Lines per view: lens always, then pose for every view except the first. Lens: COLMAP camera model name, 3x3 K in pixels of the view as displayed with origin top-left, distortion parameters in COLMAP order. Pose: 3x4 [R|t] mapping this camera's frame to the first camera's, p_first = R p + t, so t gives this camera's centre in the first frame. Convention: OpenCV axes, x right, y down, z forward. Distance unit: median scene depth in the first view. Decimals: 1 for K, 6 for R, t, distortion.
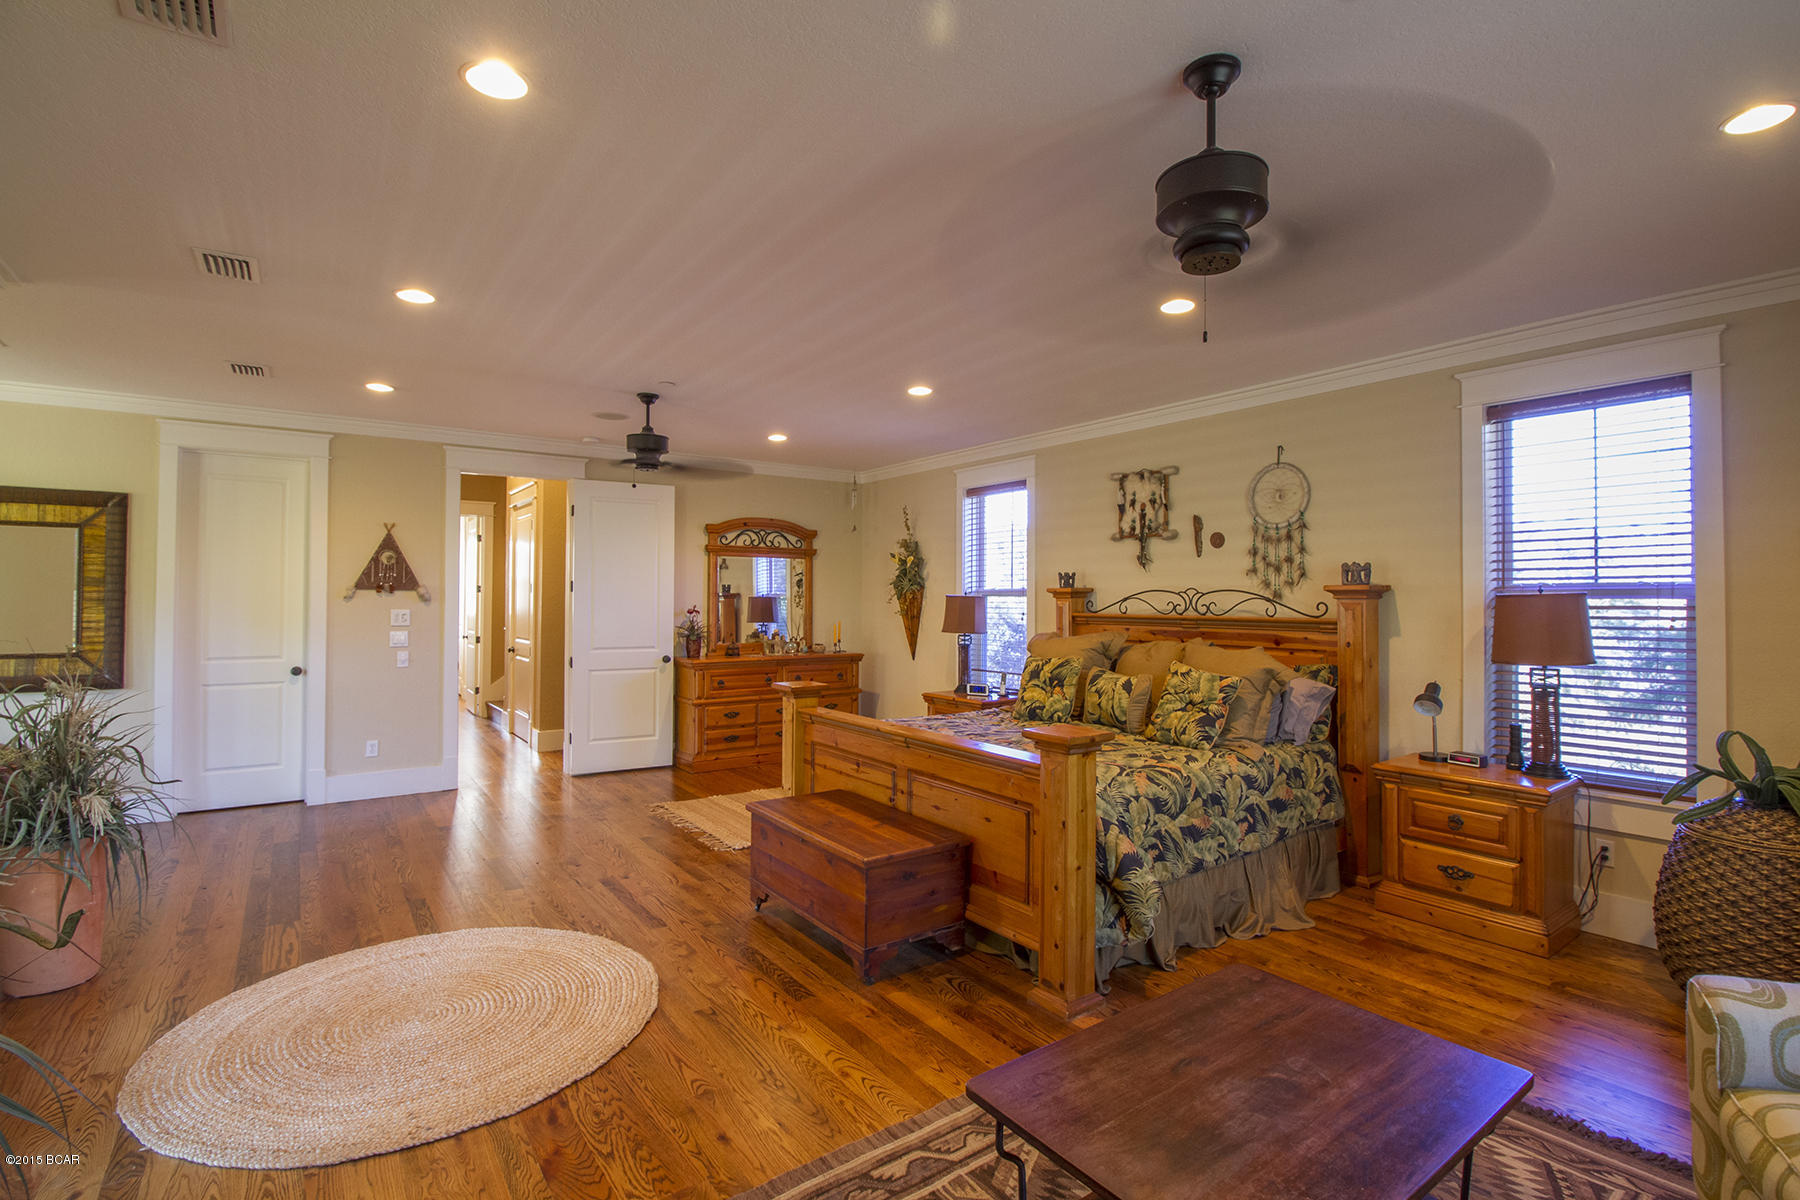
lens RADIAL K [[838.7, 0, 905.4], [0, 838.7, 585.1], [0, 0, 1]] dist [-0.004737, -0.010889]
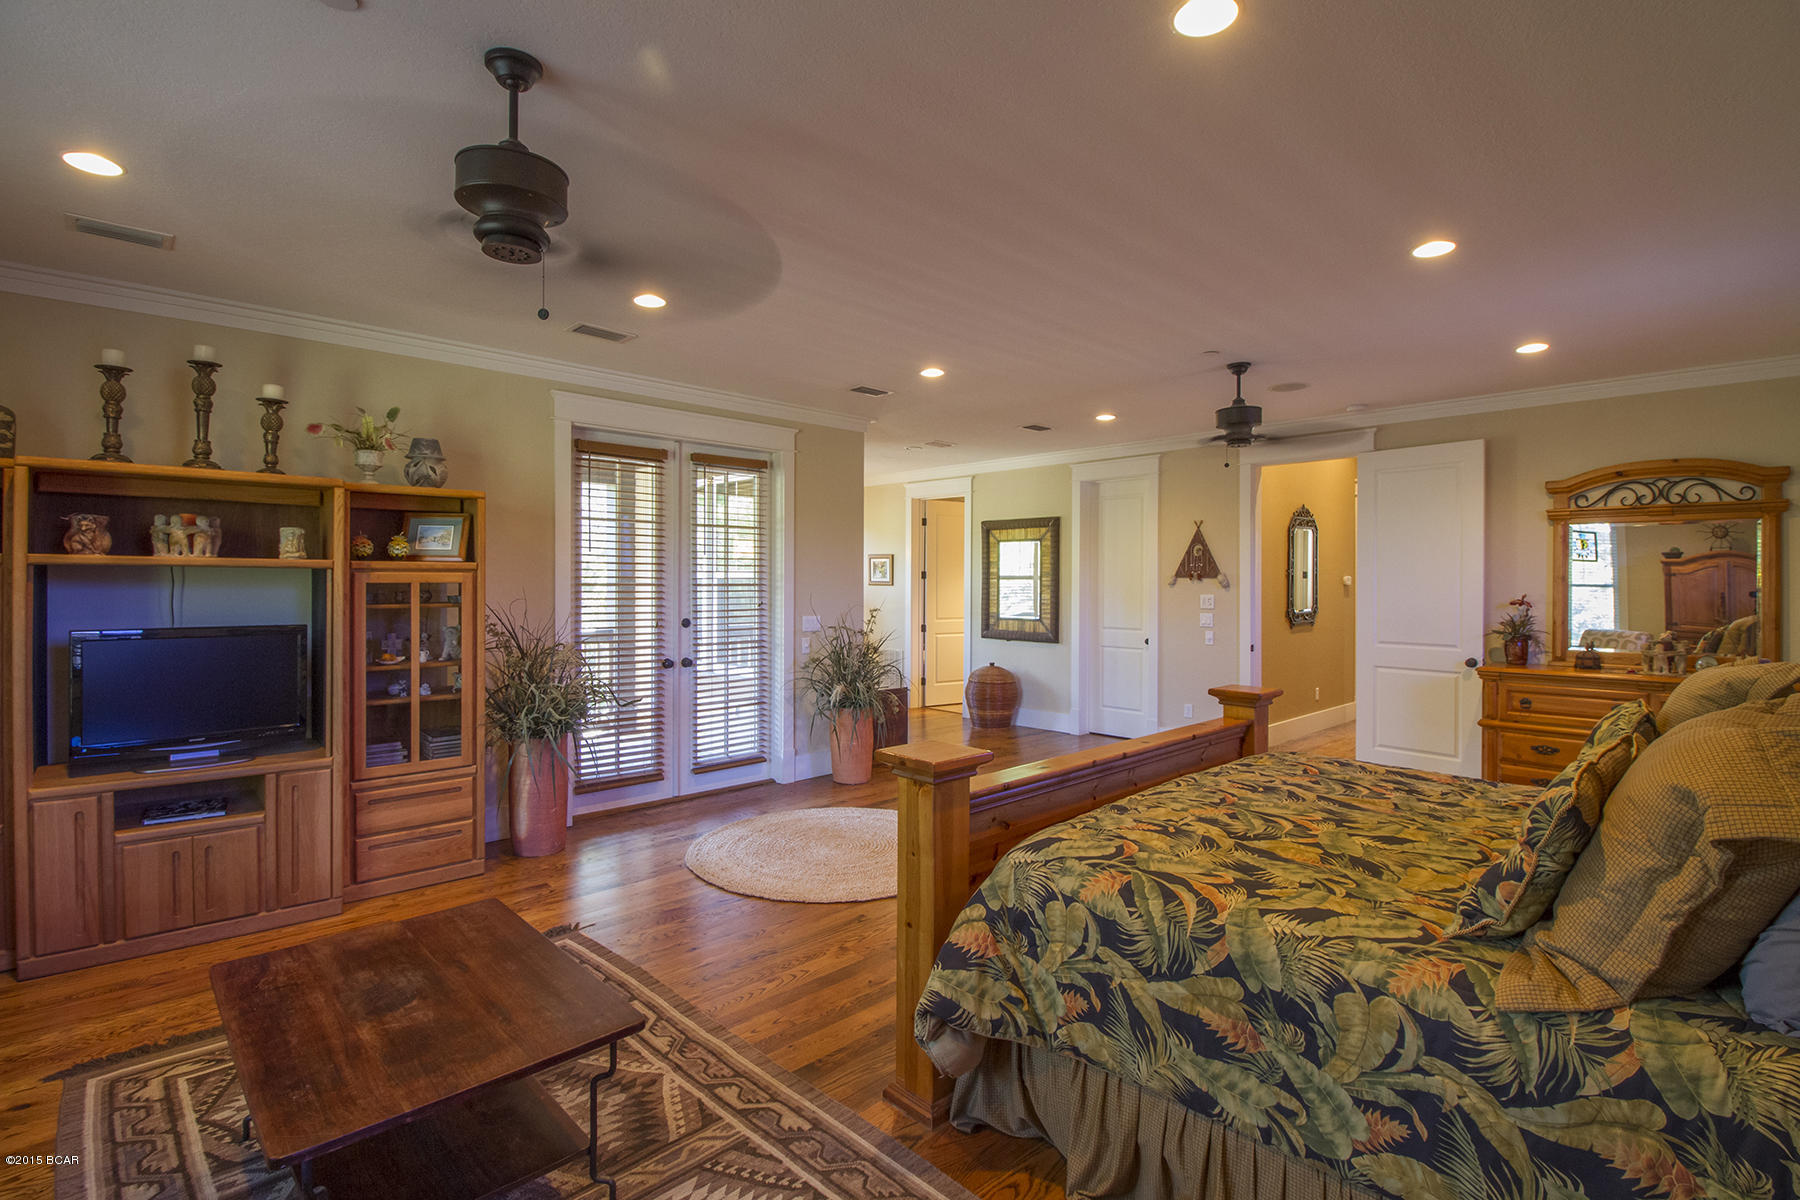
lens RADIAL K [[835.1, 0, 917.4], [0, 835.1, 586.9], [0, 0, 1]] dist [-0.005668, -0.009044]
pose [[0.147099, 0.000633, -0.989122, 0.800838], [0.012953, 0.999913, 0.002566, 0.017336], [0.989037, -0.013189, 0.147078, 0.736517]]
